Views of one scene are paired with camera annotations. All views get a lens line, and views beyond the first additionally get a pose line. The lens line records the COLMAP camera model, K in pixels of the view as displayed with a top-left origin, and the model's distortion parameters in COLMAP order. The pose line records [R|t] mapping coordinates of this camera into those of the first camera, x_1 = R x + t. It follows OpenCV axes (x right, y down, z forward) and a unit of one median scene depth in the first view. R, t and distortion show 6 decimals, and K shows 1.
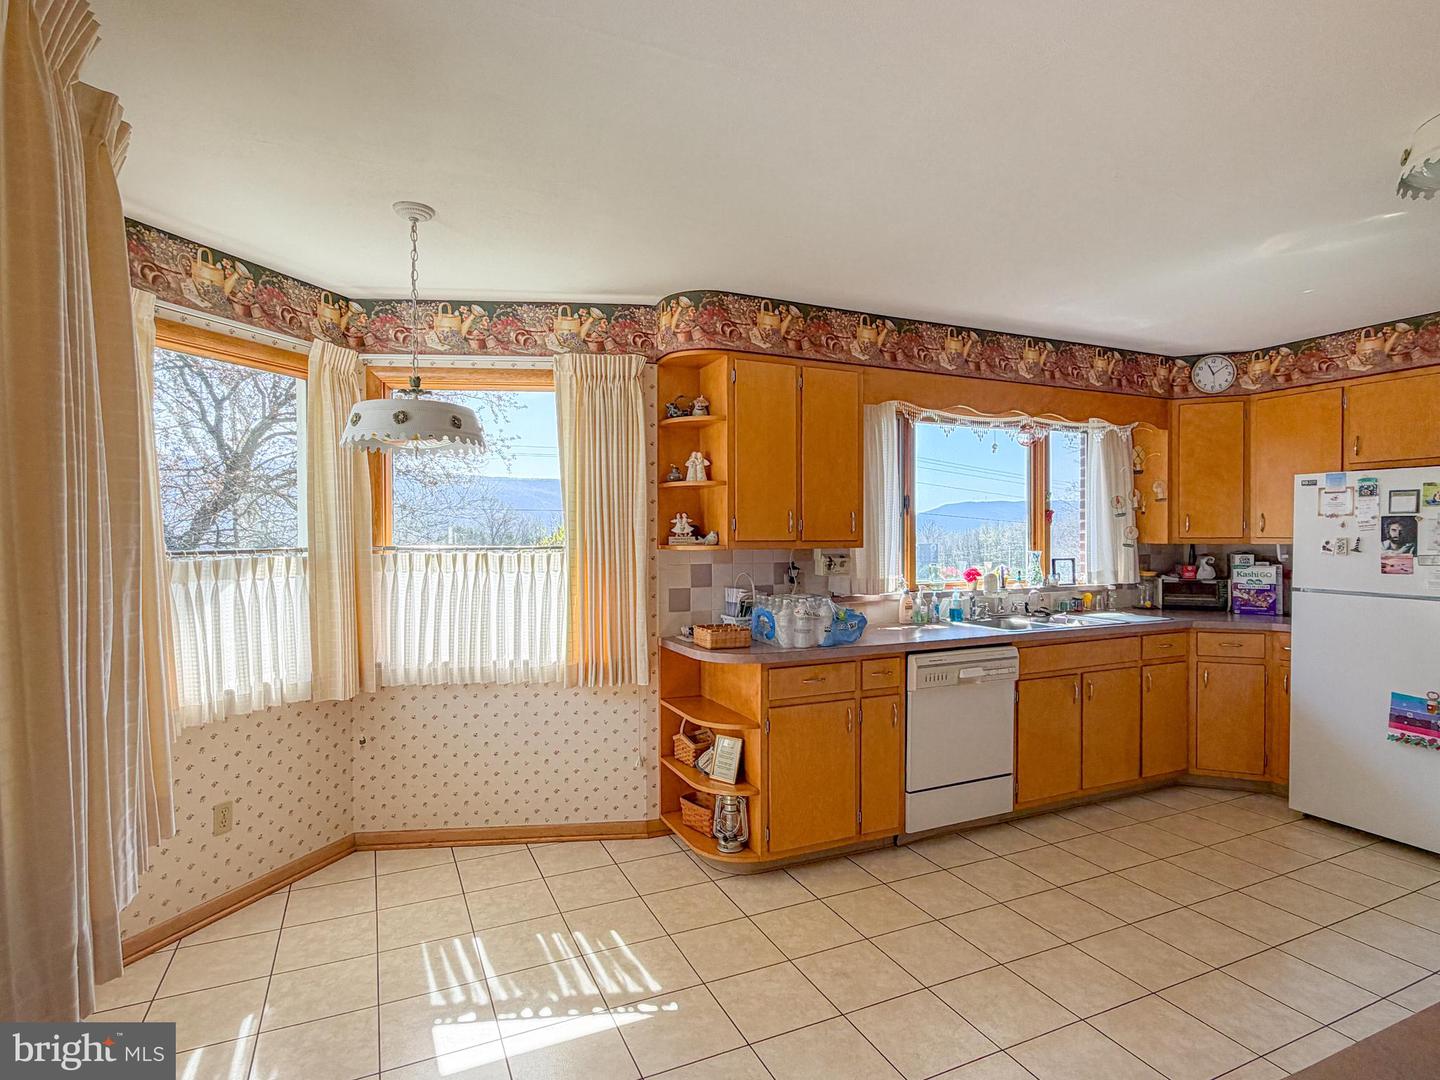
lens RADIAL K [[745.1, 0, 715.9], [0, 745.1, 542.8], [0, 0, 1]] dist [-0.005926, -0.001218]
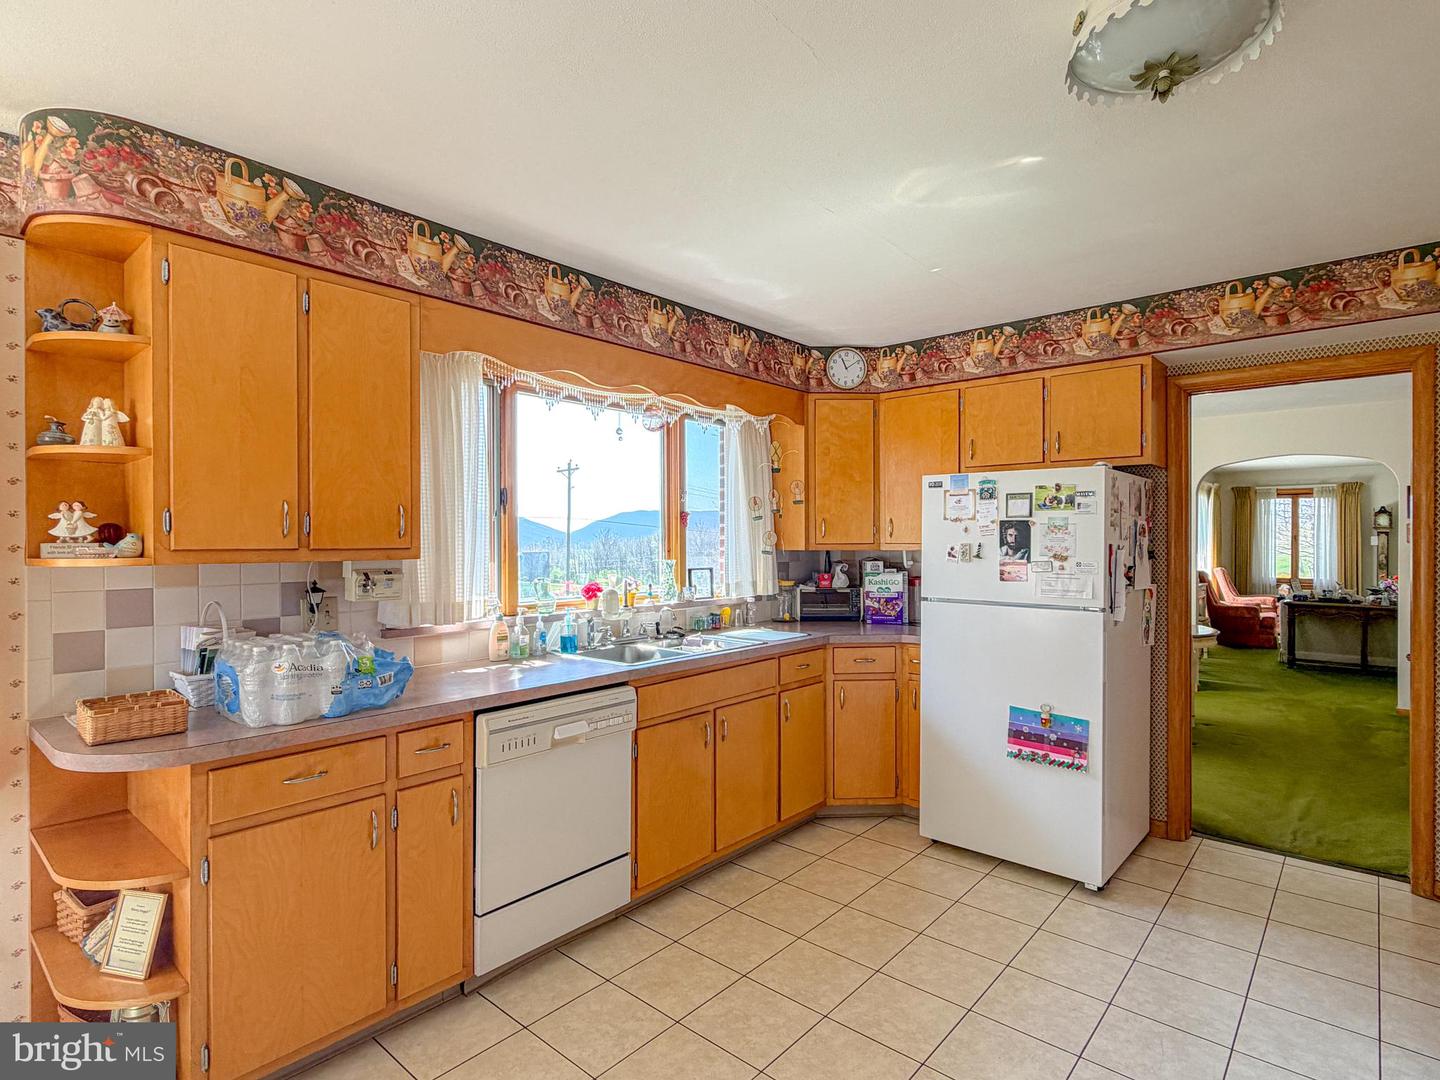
lens RADIAL K [[745.1, 0, 712.7], [0, 745.1, 543.8], [0, 0, 1]] dist [-0.005926, -0.001218]
pose [[0.913225, -0.001836, 0.407451, 0.168179], [0.005150, 0.999962, -0.007037, -0.001241], [-0.407423, 0.008525, 0.913200, 0.268749]]
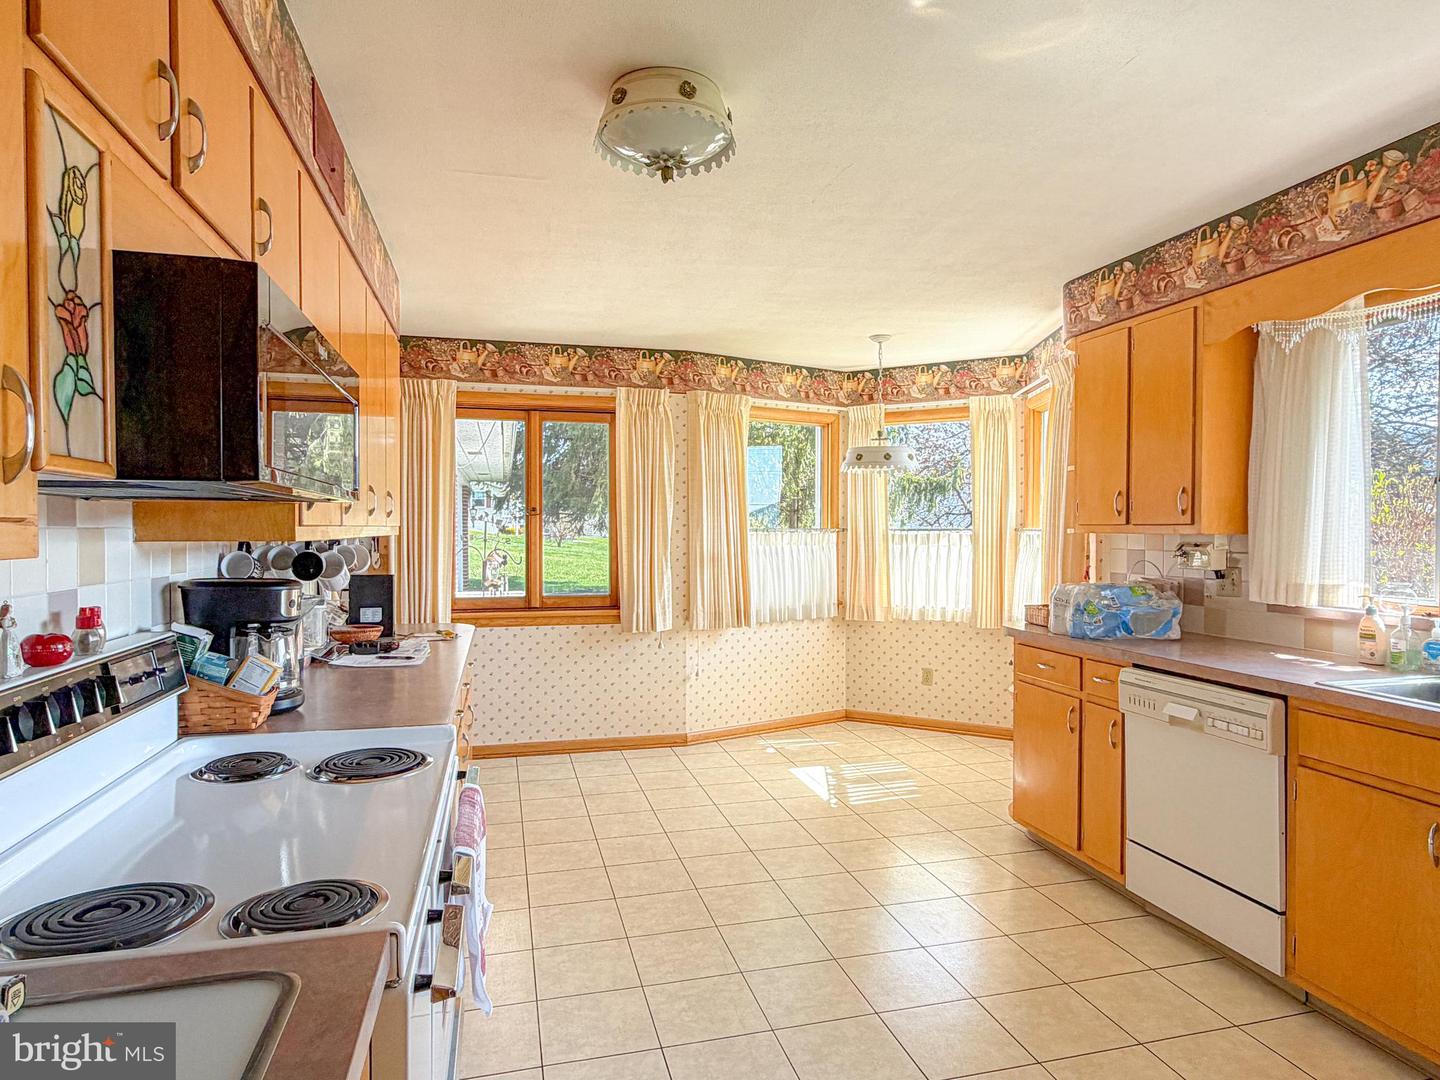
lens RADIAL K [[835.6, 0, 719.2], [0, 835.6, 536.2], [0, 0, 1]] dist [0.000798, 0.001314]
pose [[-0.166067, 0.016778, -0.985972, 1.146114], [-0.005905, 0.999820, 0.018008, -0.003842], [0.986097, 0.008812, -0.165938, 0.669704]]
